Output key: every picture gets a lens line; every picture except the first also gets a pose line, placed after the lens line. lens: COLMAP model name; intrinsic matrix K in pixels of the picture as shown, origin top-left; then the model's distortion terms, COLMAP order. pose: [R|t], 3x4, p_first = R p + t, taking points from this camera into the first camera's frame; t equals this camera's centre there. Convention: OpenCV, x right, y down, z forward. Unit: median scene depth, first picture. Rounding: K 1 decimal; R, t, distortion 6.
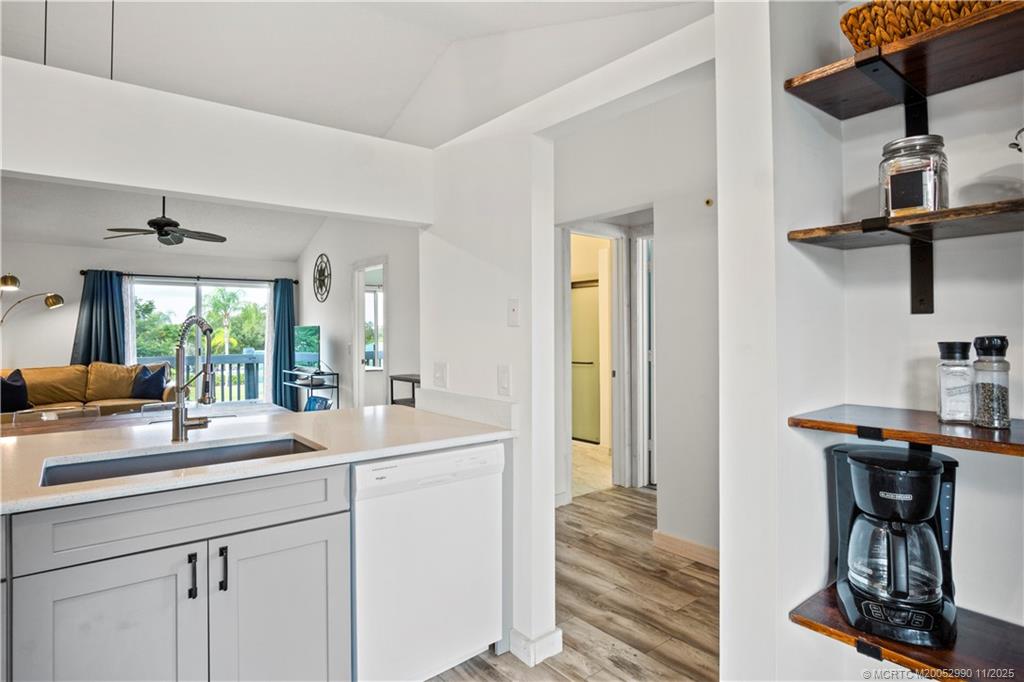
lens RADIAL K [[552.6, 0, 507.8], [0, 552.6, 324.9], [0, 0, 1]] dist [-0.033498, 0.007259]
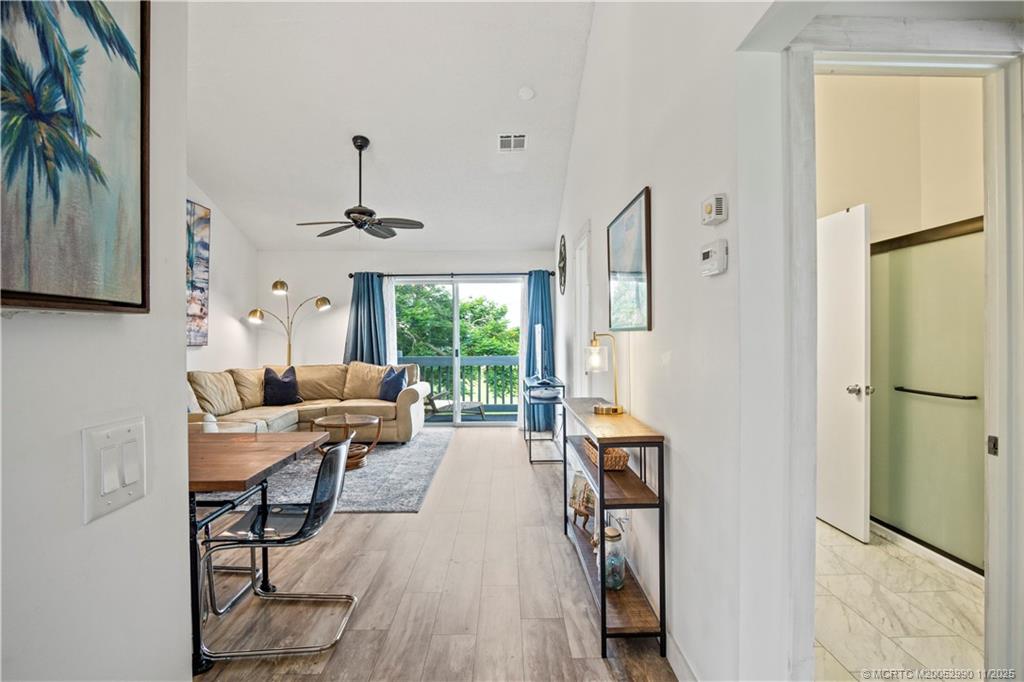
lens RADIAL K [[552.6, 0, 504.6], [0, 552.6, 335.4], [0, 0, 1]] dist [-0.033498, 0.007259]
pose [[0.783598, 0.001750, -0.621265, 0.130447], [0.009025, 0.999858, 0.014199, 0.007452], [0.621202, -0.016734, 0.783472, 0.427684]]
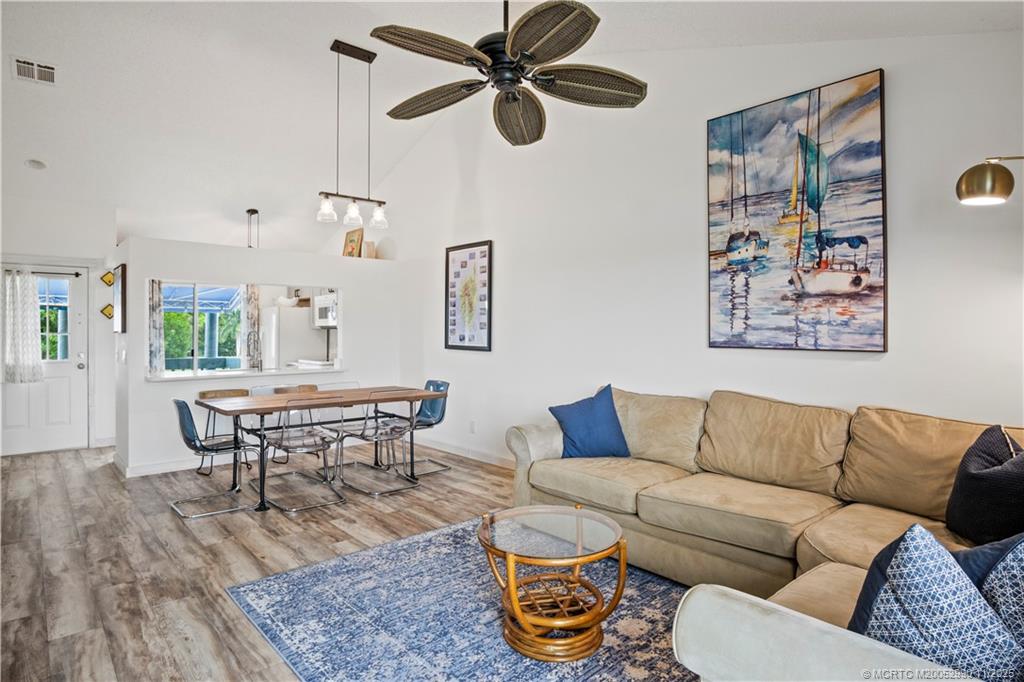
lens RADIAL K [[552.6, 0, 505.4], [0, 552.6, 329.2], [0, 0, 1]] dist [-0.033498, 0.007259]
pose [[-0.998462, 0.008814, -0.054733, -0.611596], [0.010157, 0.999653, -0.024312, 0.024338], [0.054500, -0.024830, -0.998205, 1.401514]]
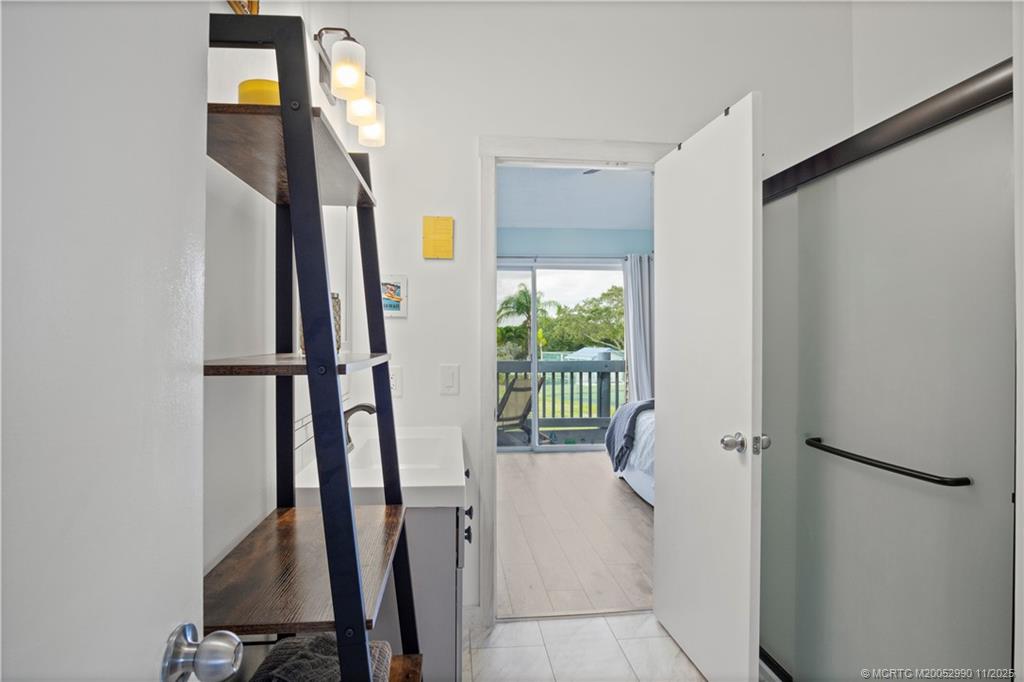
lens RADIAL K [[552.6, 0, 513.2], [0, 552.6, 327.7], [0, 0, 1]] dist [-0.033498, 0.007259]
pose [[0.855254, -0.000303, -0.518209, 0.116647], [-0.000472, 0.999999, -0.001363, 0.011187], [0.518209, 0.001410, 0.855253, 0.771920]]
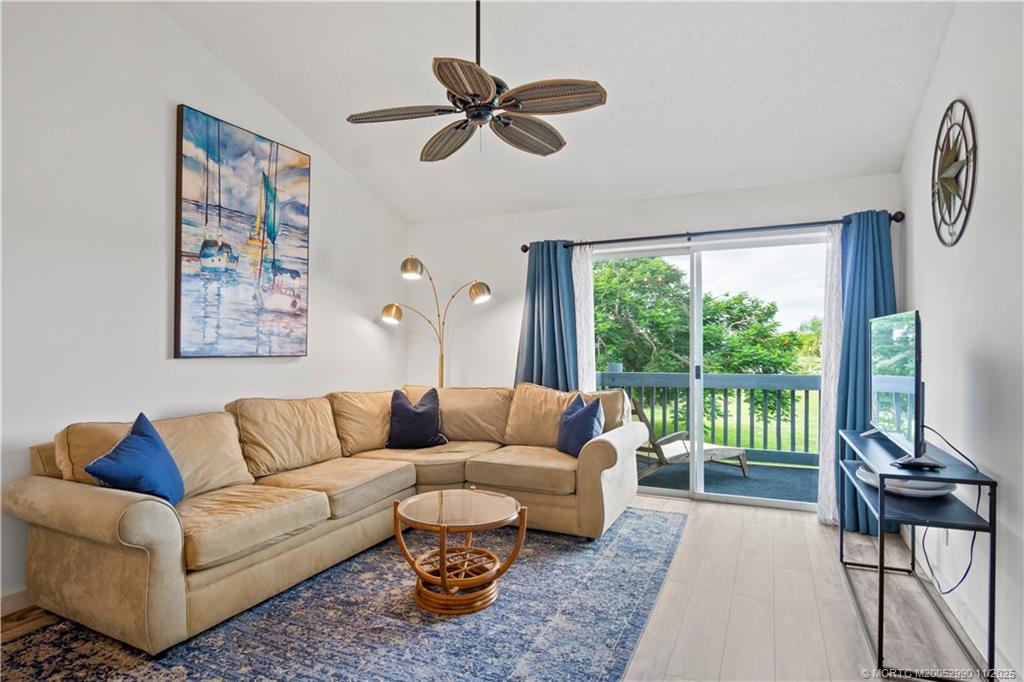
lens RADIAL K [[552.6, 0, 509.3], [0, 552.6, 347.2], [0, 0, 1]] dist [-0.033498, 0.007259]
pose [[0.444847, 0.010871, -0.895541, -0.217267], [0.013753, 0.999726, 0.018967, 0.015021], [0.895501, -0.020754, 0.444575, 0.823436]]
